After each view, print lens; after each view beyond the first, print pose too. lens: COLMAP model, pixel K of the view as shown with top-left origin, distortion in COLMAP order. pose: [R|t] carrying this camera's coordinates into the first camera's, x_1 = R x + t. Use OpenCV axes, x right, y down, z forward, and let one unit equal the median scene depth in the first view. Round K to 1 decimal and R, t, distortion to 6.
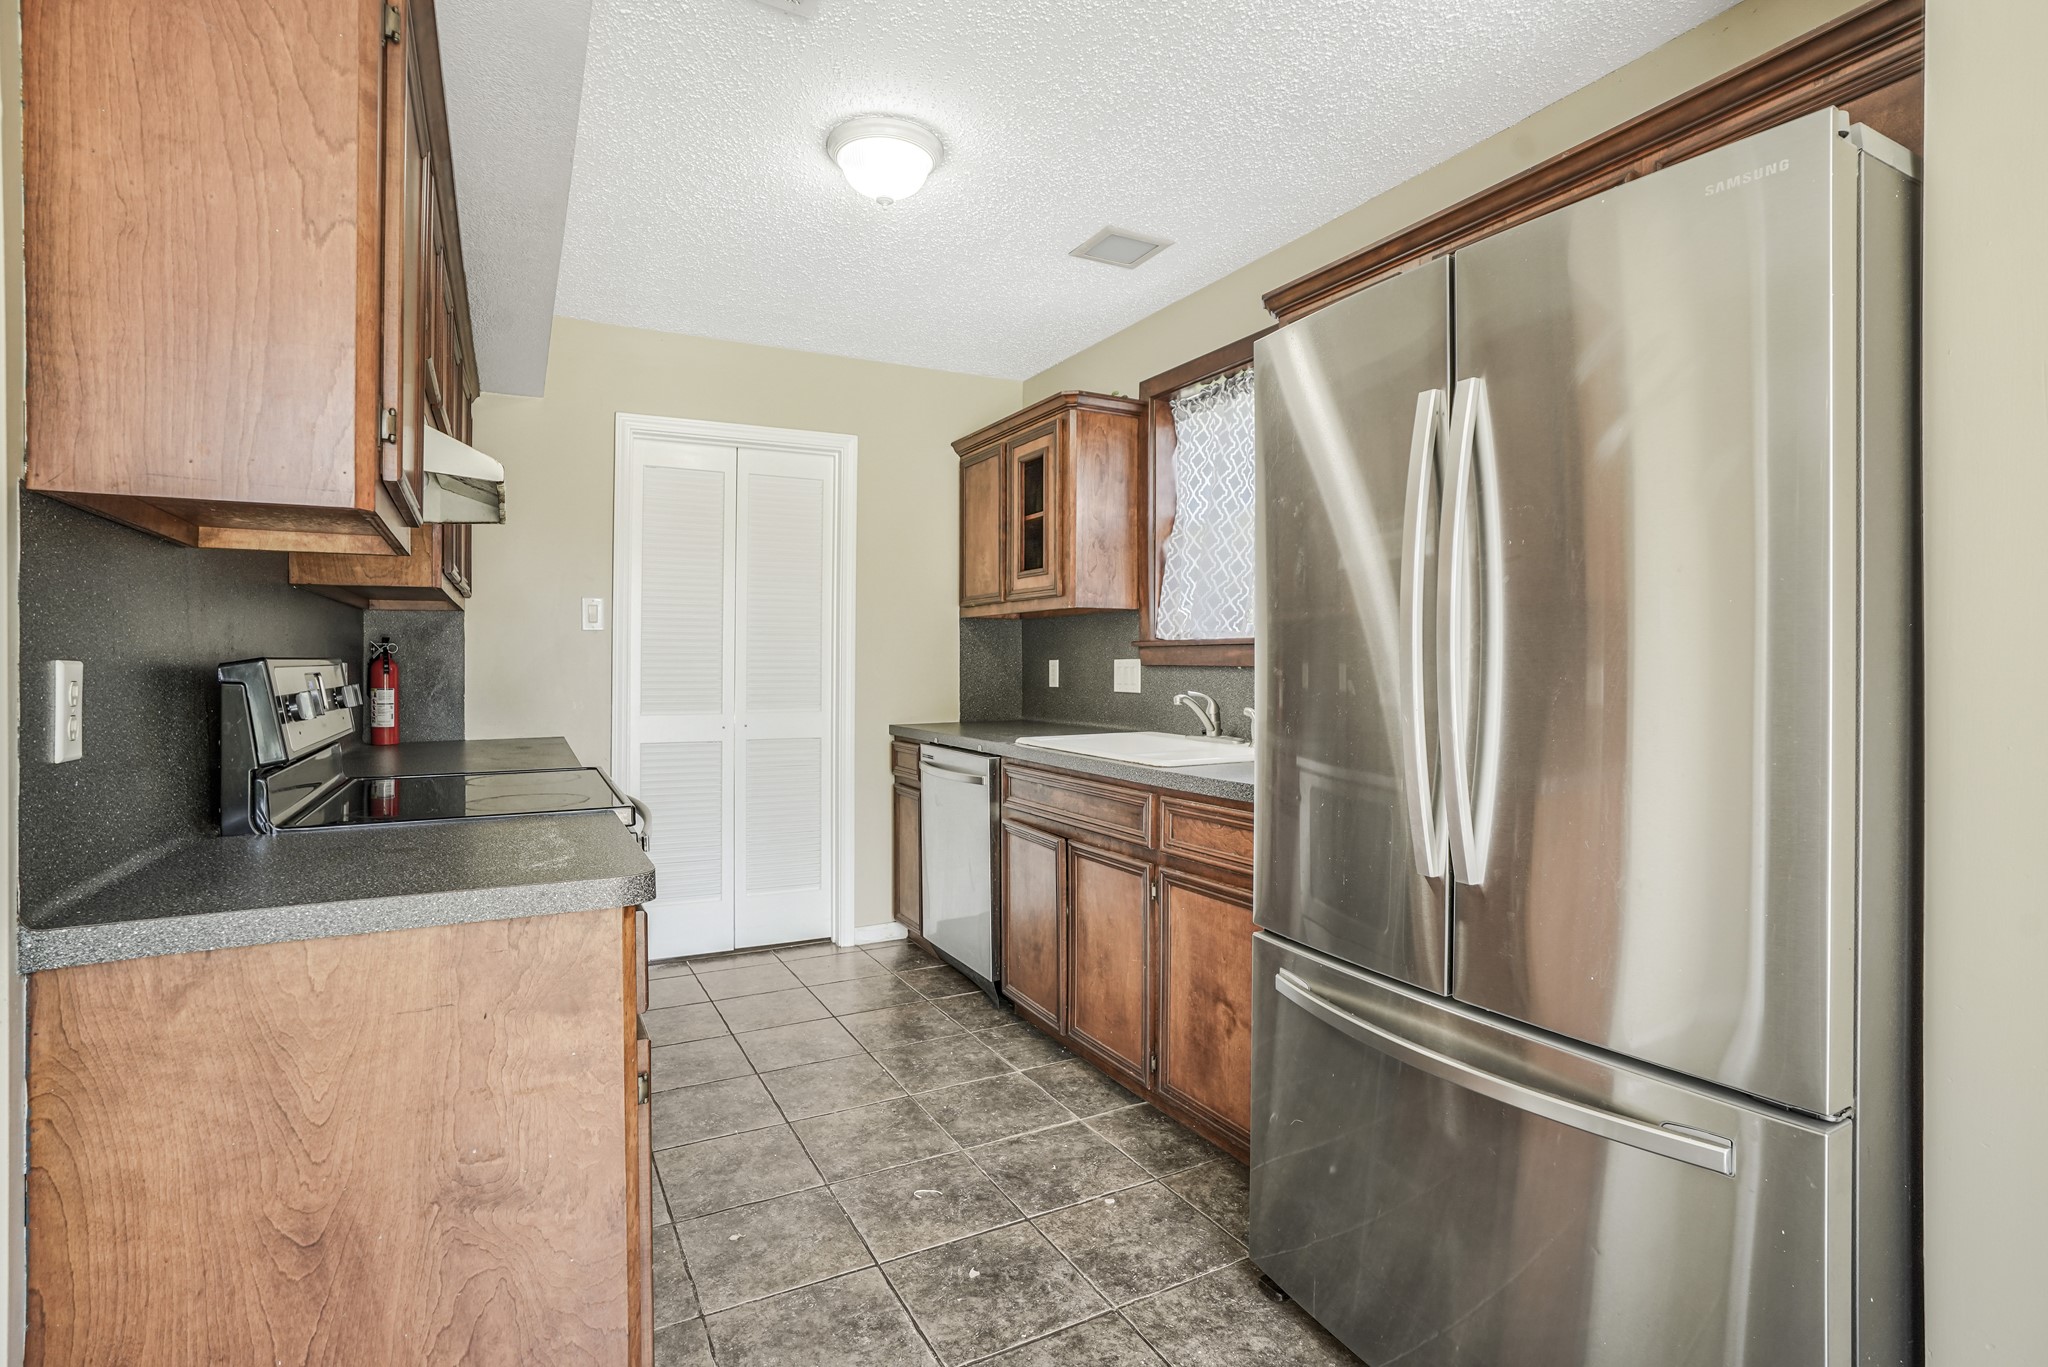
lens RADIAL K [[980.3, 0, 1031.1], [0, 980.3, 654.4], [0, 0, 1]] dist [-0.058151, 0.028369]
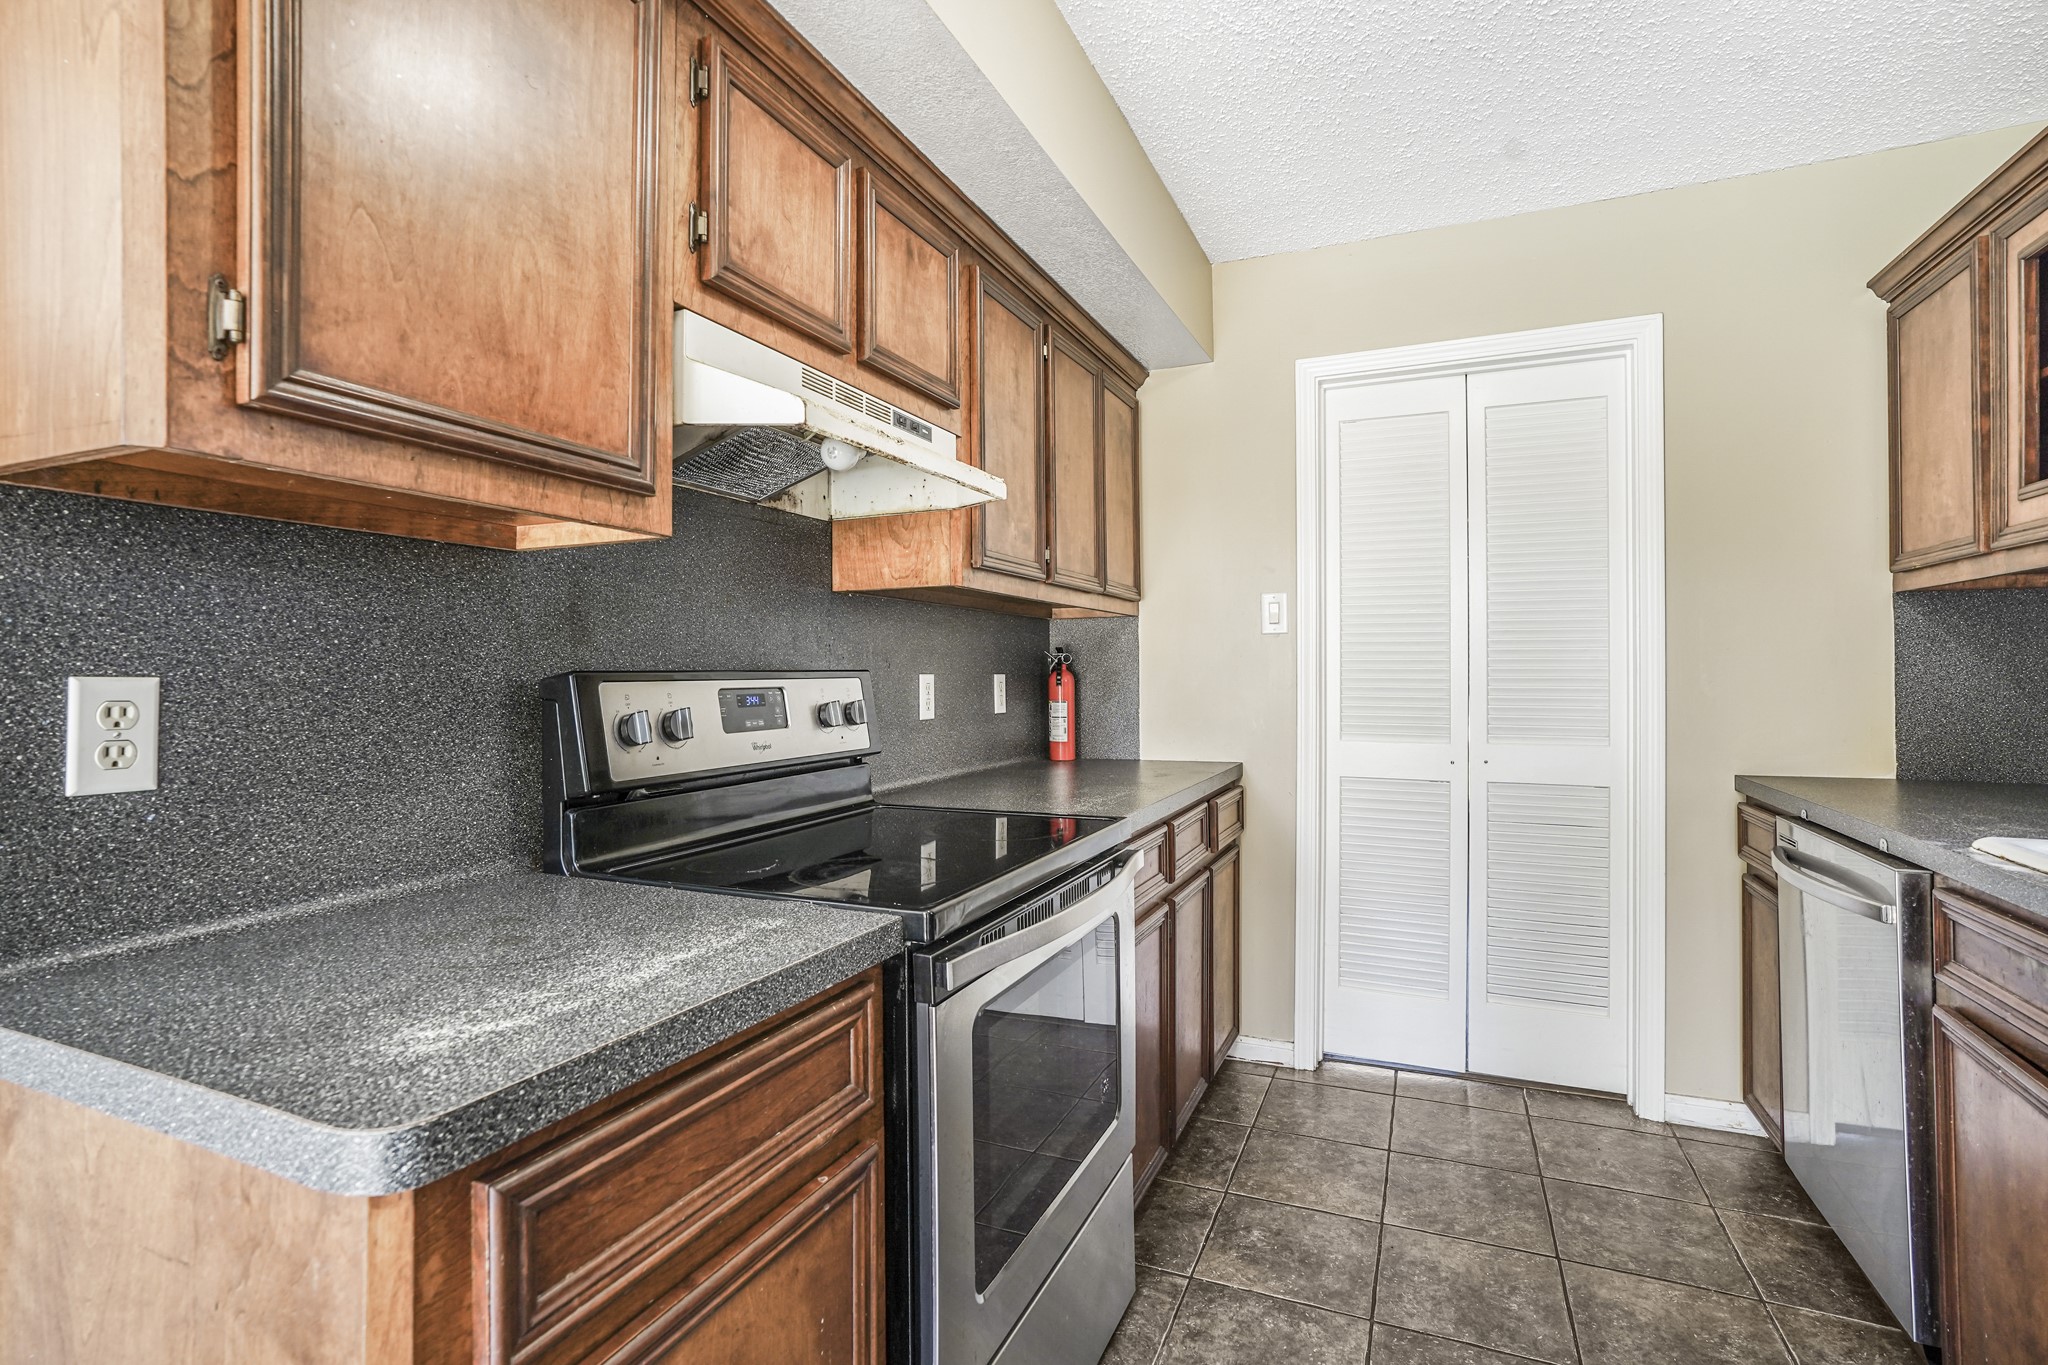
lens RADIAL K [[965.3, 0, 1034.0], [0, 965.3, 666.6], [0, 0, 1]] dist [-0.000055, 0.000451]
pose [[0.633443, -0.005439, -0.773770, 0.054339], [0.009841, 0.999951, 0.001027, -0.000217], [0.773727, -0.008265, 0.633466, 0.354156]]
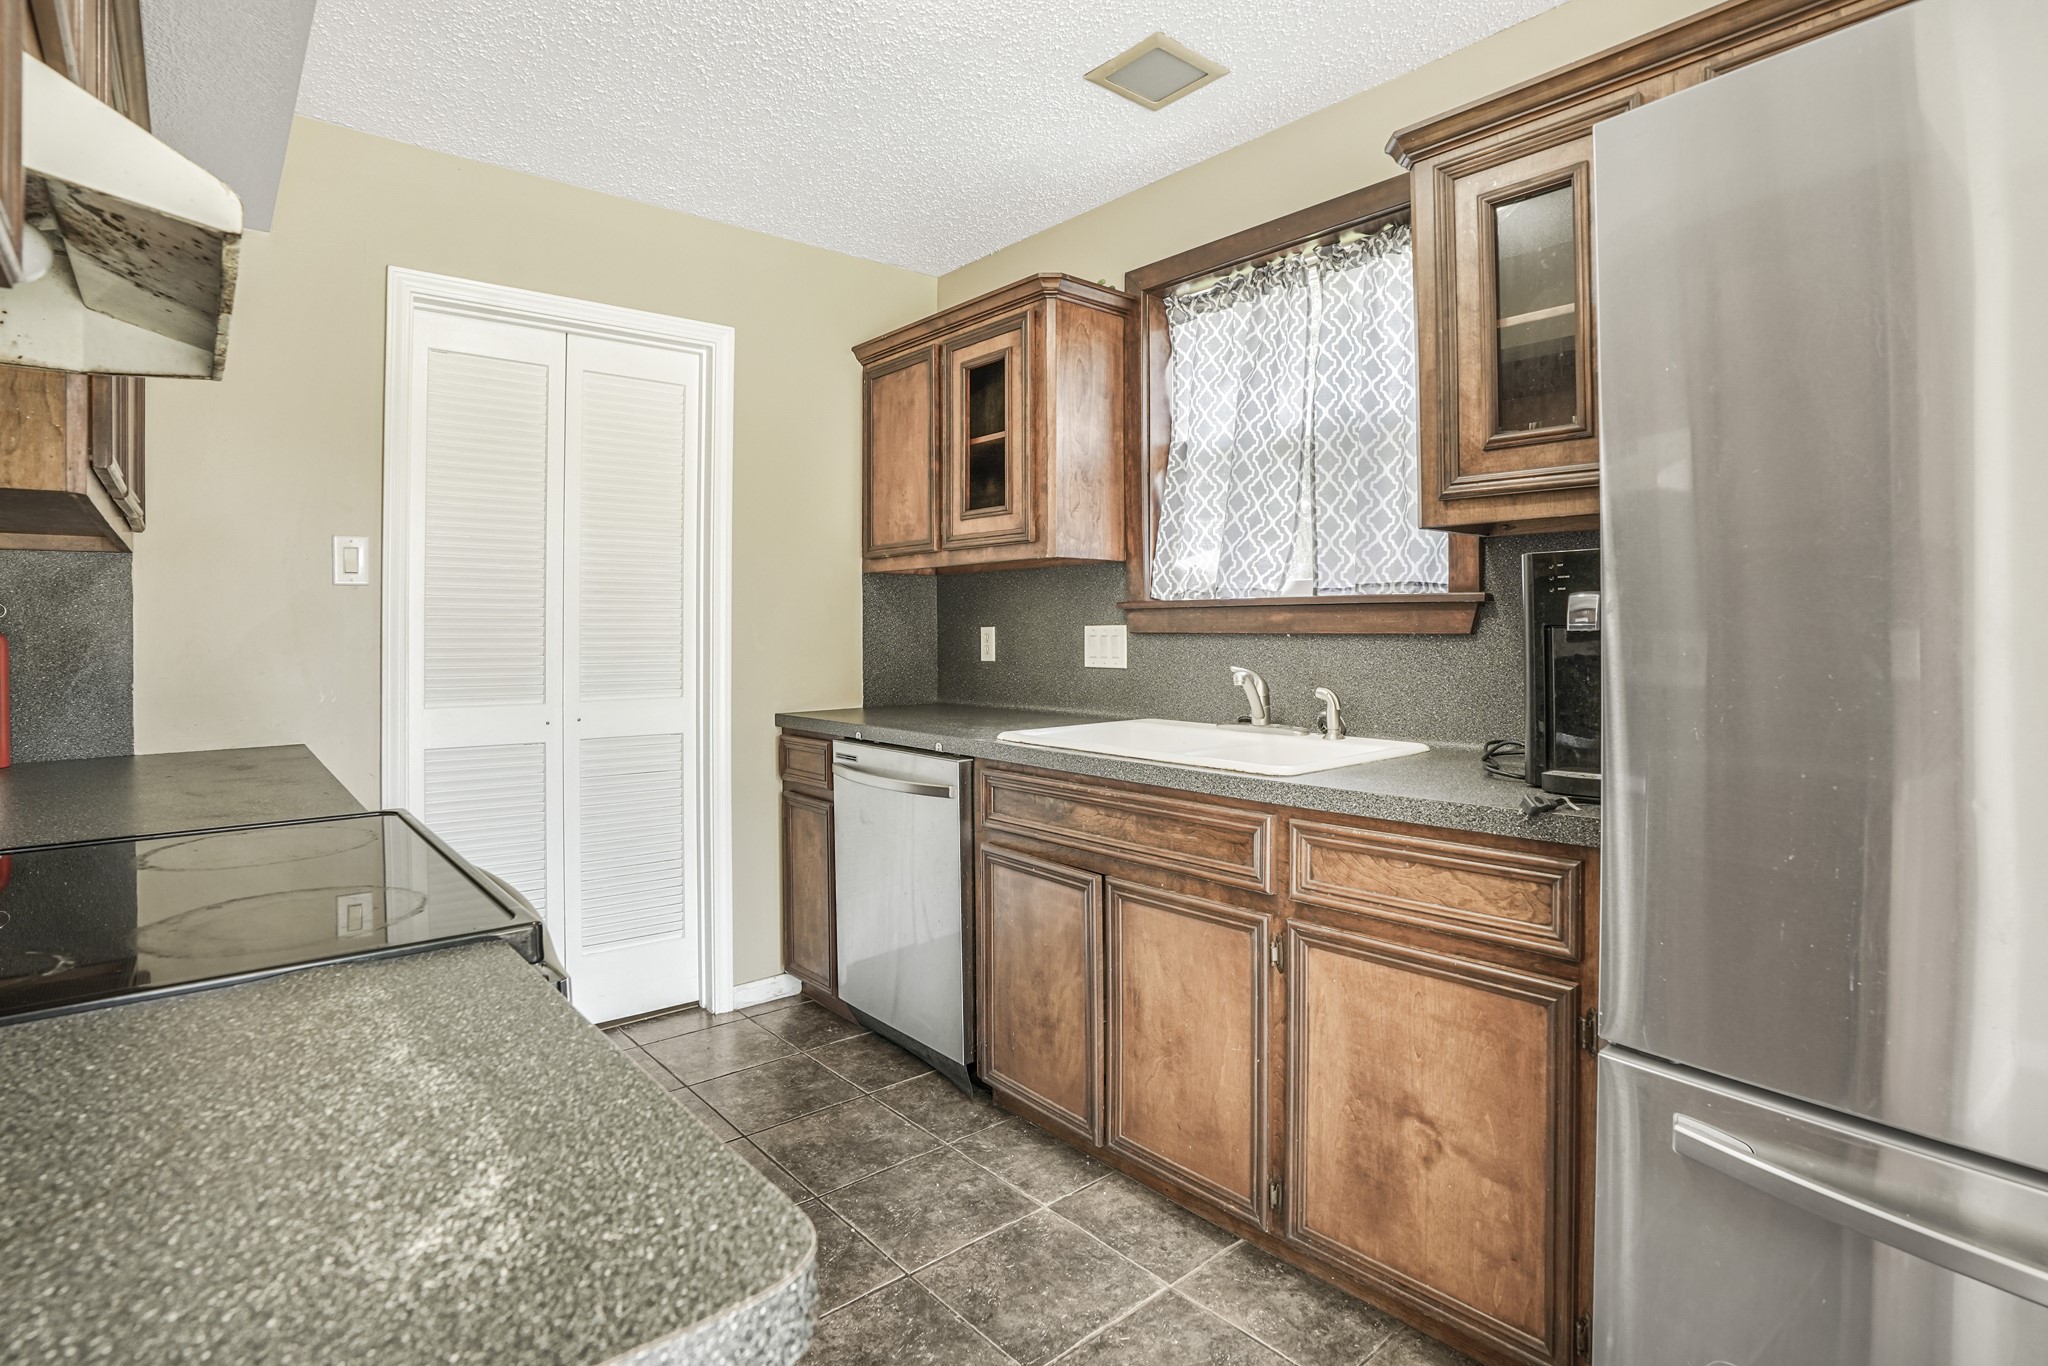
lens RADIAL K [[1009.8, 0, 1031.8], [0, 1009.8, 621.3], [0, 0, 1]] dist [-0.050064, 0.001168]
pose [[0.976164, -0.002278, 0.217024, -0.149526], [0.002389, 0.999997, -0.000248, 0.001983], [-0.217023, 0.000760, 0.976166, 0.247455]]
